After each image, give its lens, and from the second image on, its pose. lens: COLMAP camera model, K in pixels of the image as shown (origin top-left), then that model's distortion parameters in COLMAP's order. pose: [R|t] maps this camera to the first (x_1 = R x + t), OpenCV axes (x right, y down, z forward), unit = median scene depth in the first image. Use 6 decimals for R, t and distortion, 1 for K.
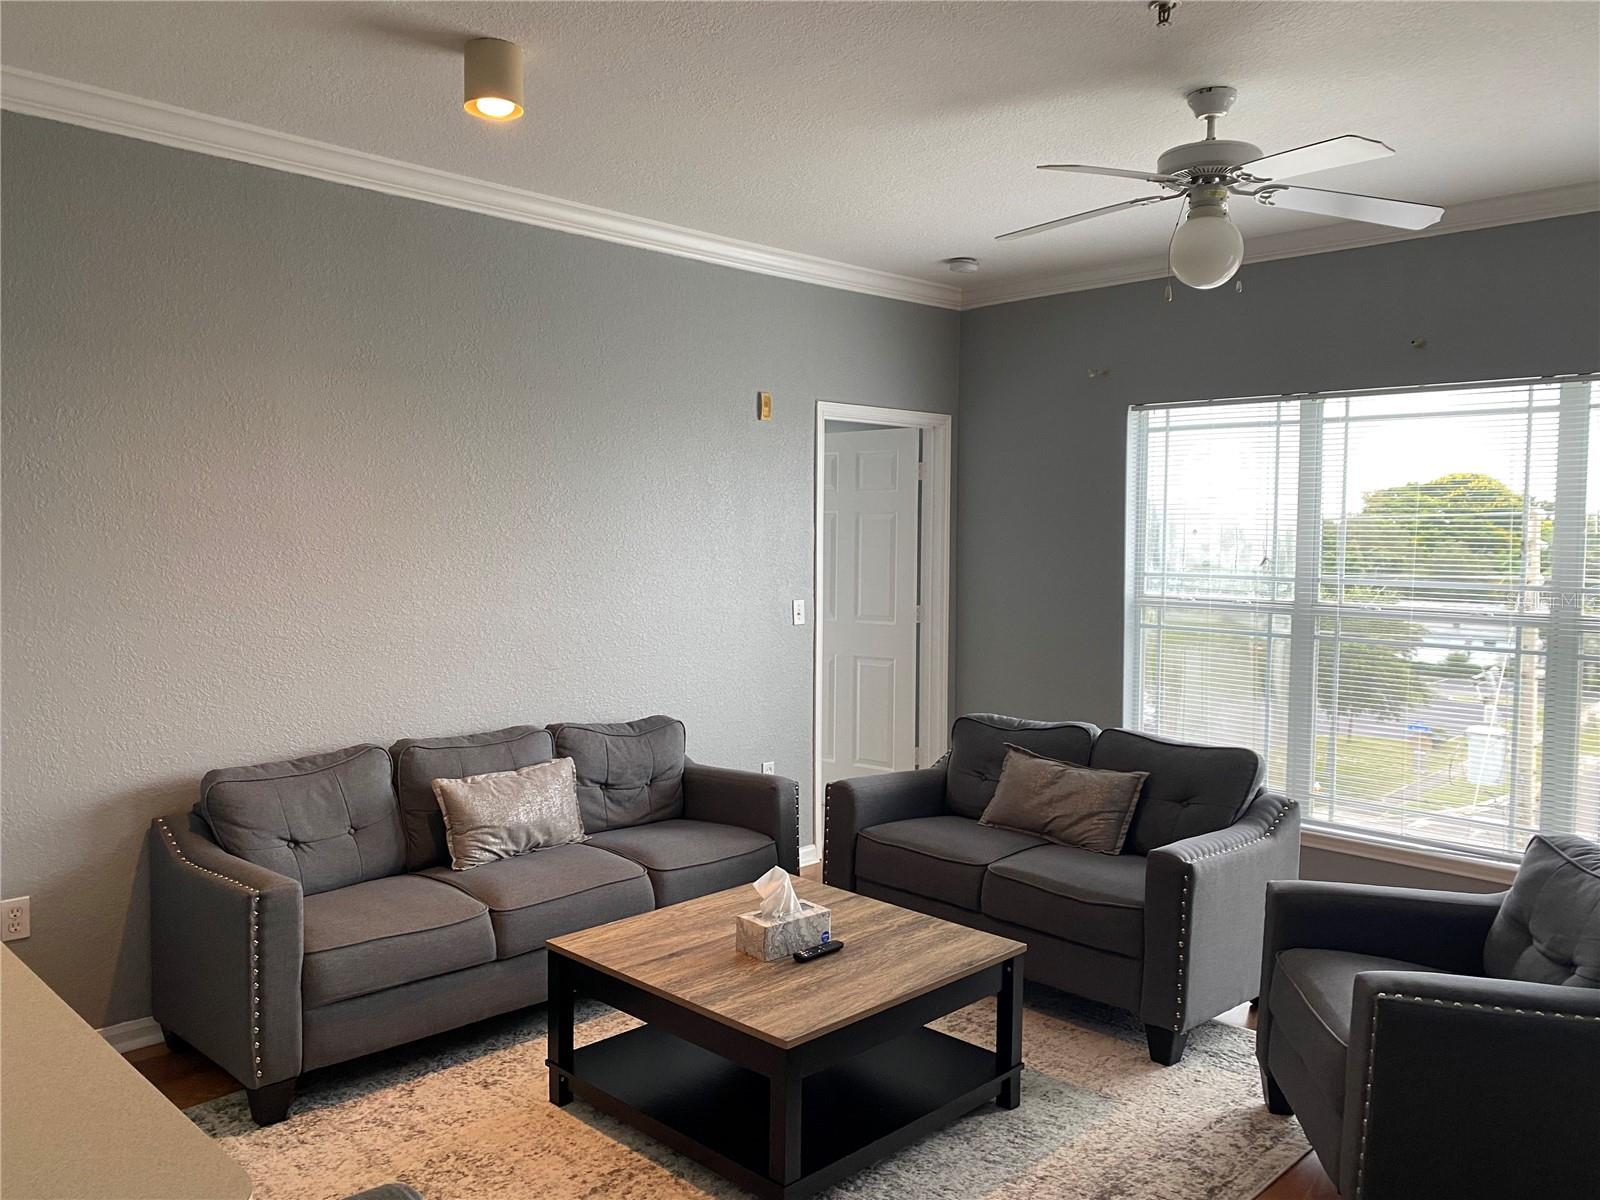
lens RADIAL K [[1227.4, 0, 796.1], [0, 1227.4, 576.5], [0, 0, 1]] dist [0.064038, -0.065757]
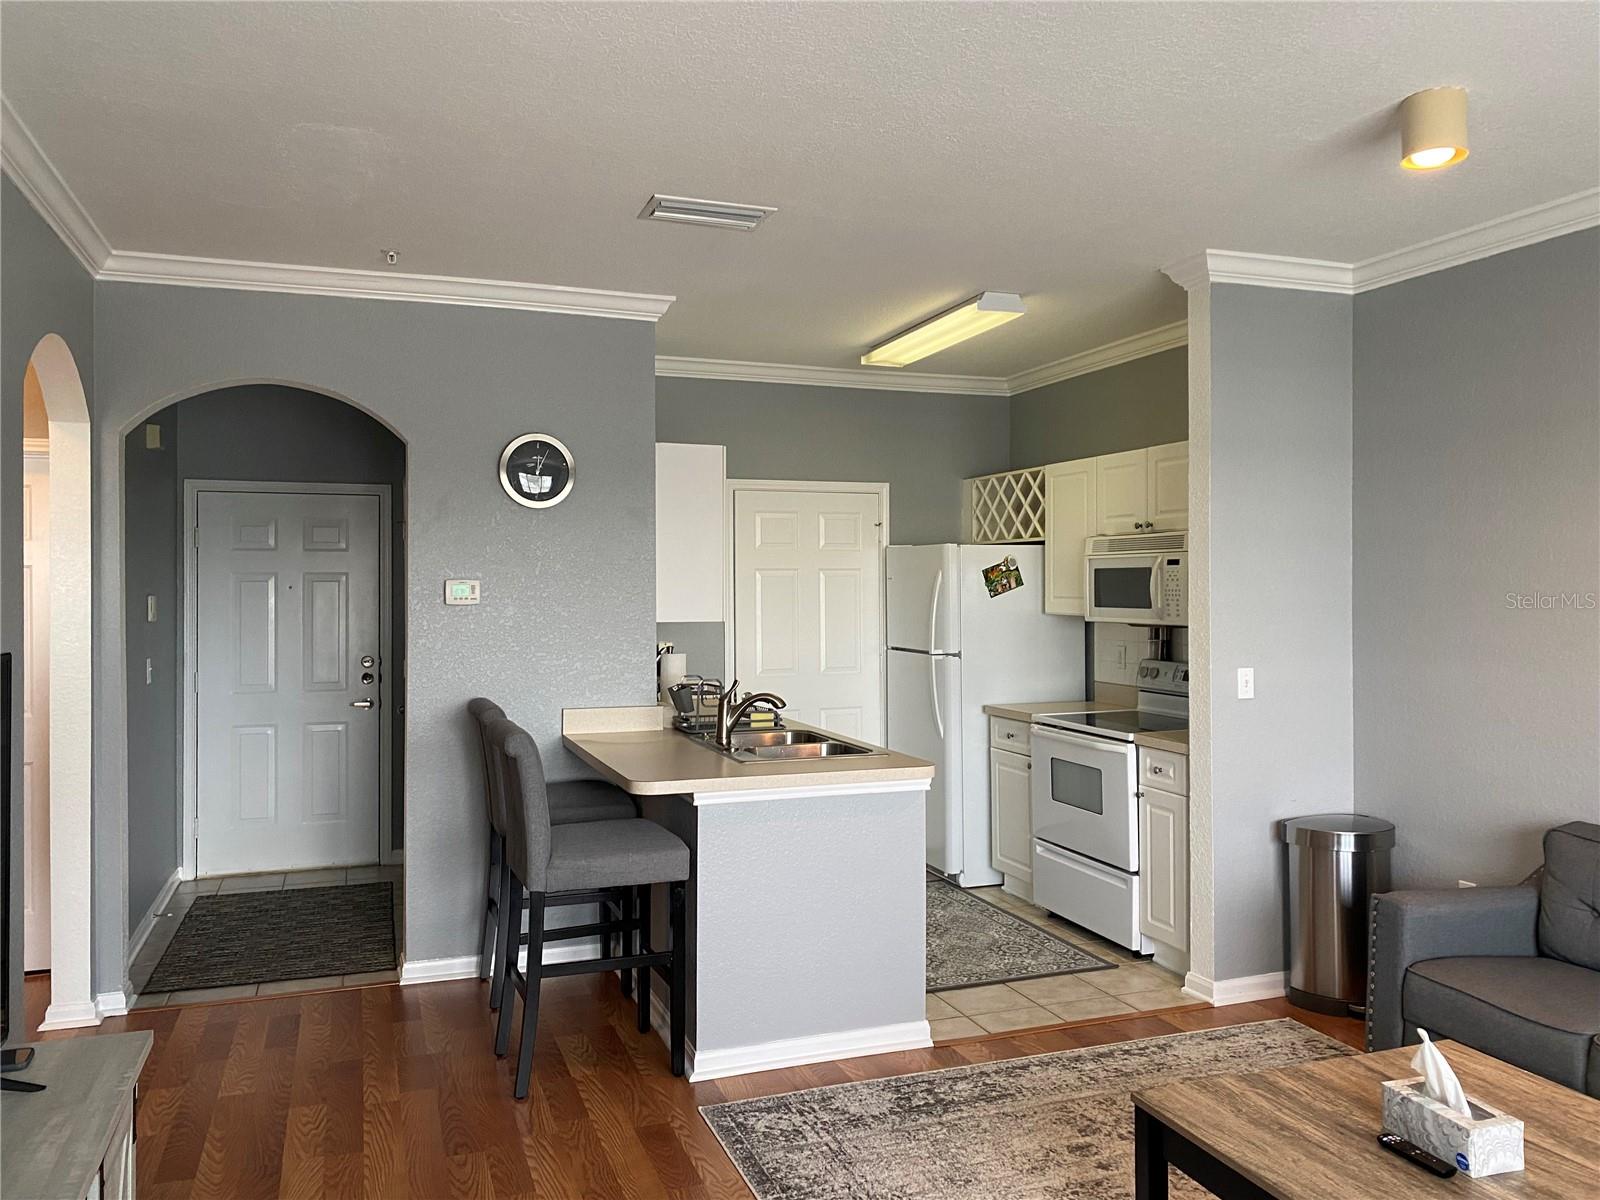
lens RADIAL K [[1227.4, 0, 800.5], [0, 1227.4, 594.3], [0, 0, 1]] dist [0.064038, -0.065757]
pose [[-0.428920, 0.000089, -0.903342, 0.615704], [-0.032513, 0.999351, 0.015536, -0.023305], [0.902757, 0.036034, -0.428639, 0.705687]]
